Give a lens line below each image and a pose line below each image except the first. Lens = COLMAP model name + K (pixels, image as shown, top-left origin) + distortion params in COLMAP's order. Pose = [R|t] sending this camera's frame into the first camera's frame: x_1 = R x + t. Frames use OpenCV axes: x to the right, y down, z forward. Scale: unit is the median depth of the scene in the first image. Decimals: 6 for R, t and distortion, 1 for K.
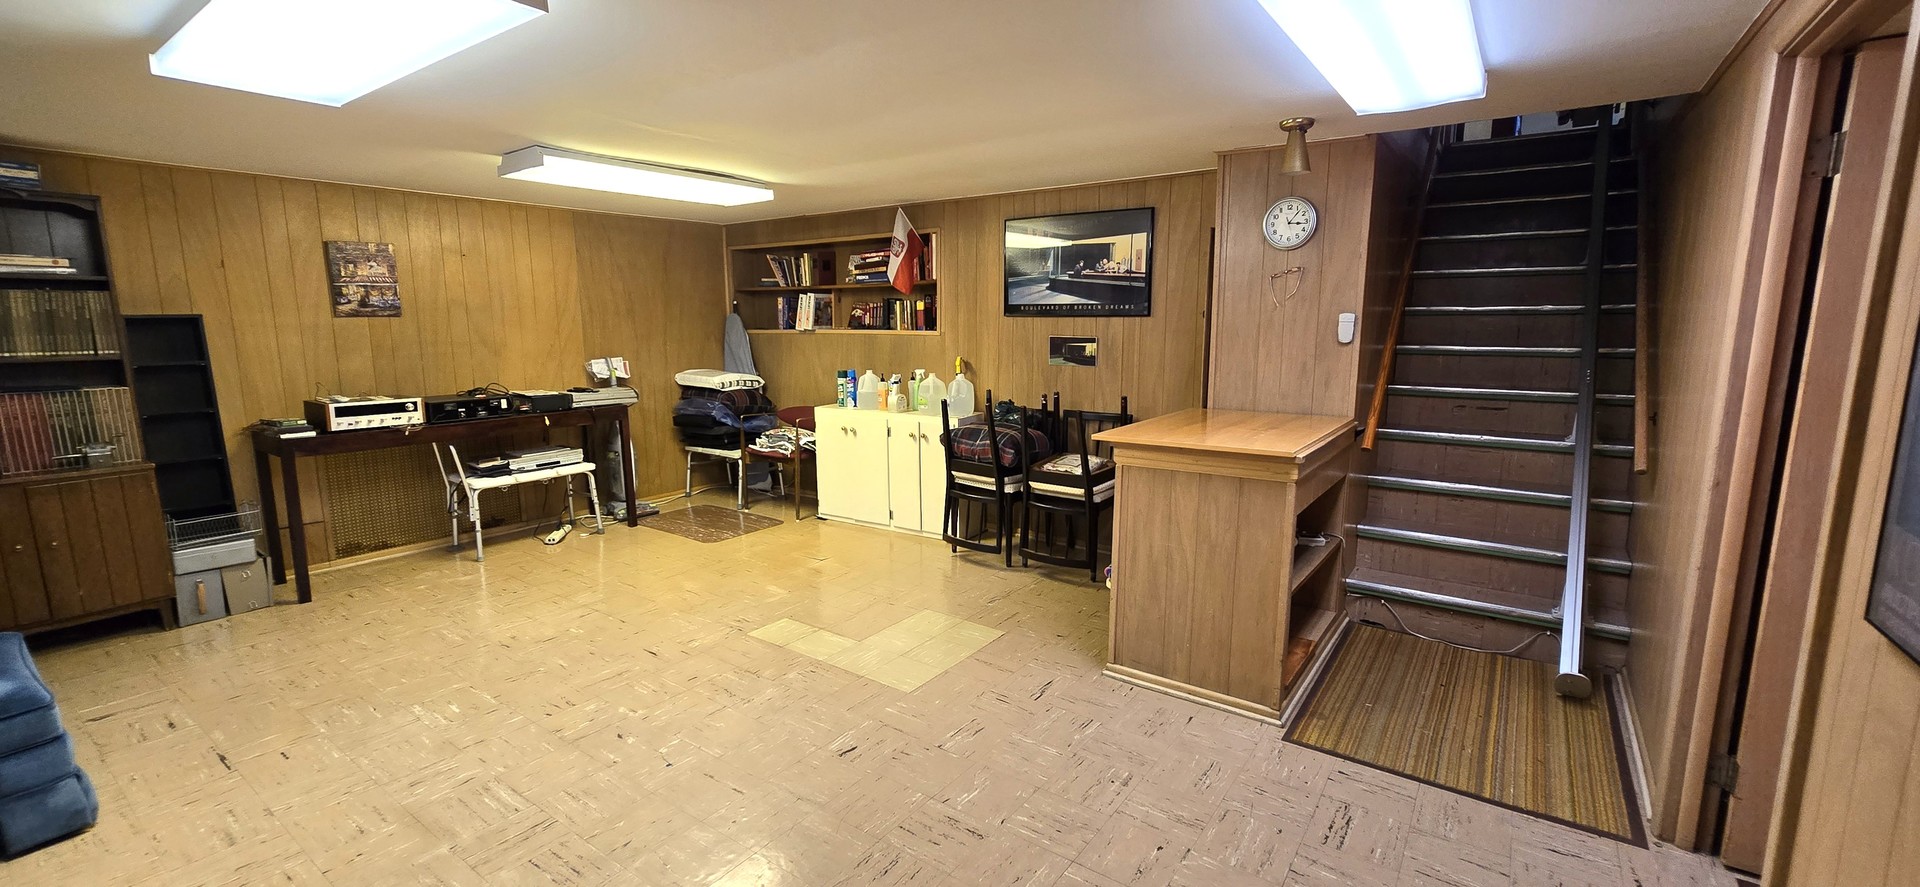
lens RADIAL K [[786.4, 0, 960.0], [0, 786.4, 443.5], [0, 0, 1]] dist [0.000115, -0.000103]
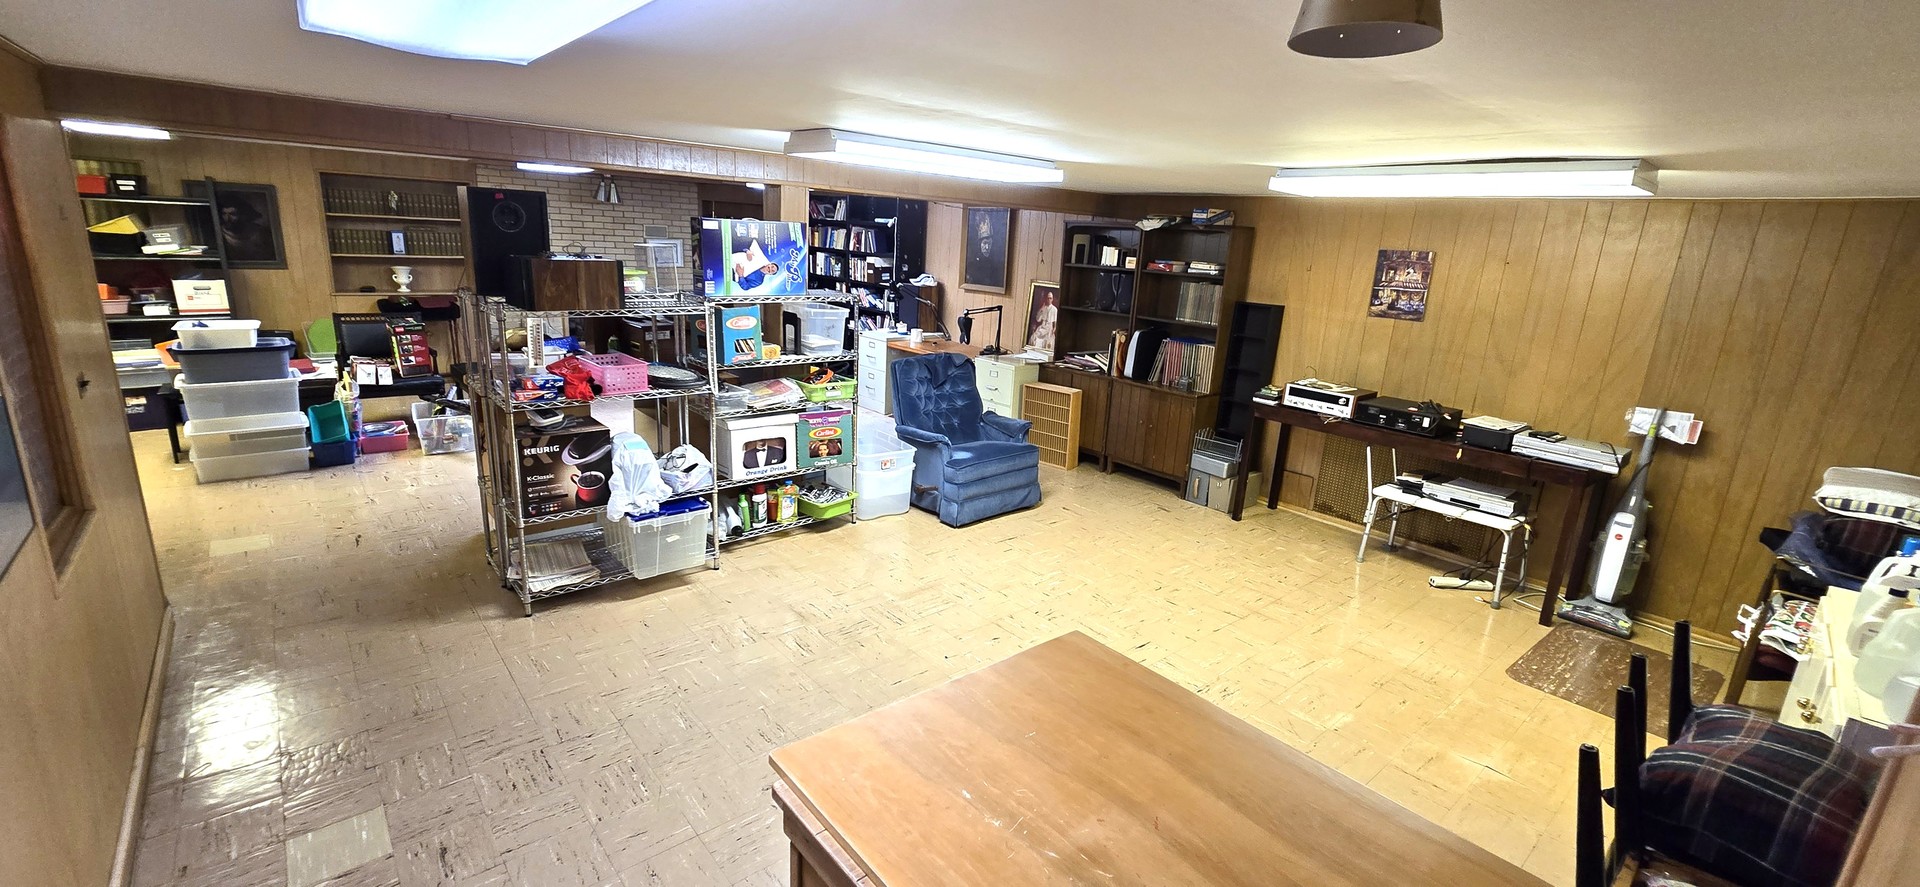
lens RADIAL K [[786.4, 0, 960.0], [0, 786.4, 443.5], [0, 0, 1]] dist [0.000115, -0.000103]
pose [[-0.236167, 0.239140, -0.941826, 0.468083], [-0.209401, 0.933946, 0.289648, -0.191847], [0.948882, 0.265625, -0.170491, 0.668629]]
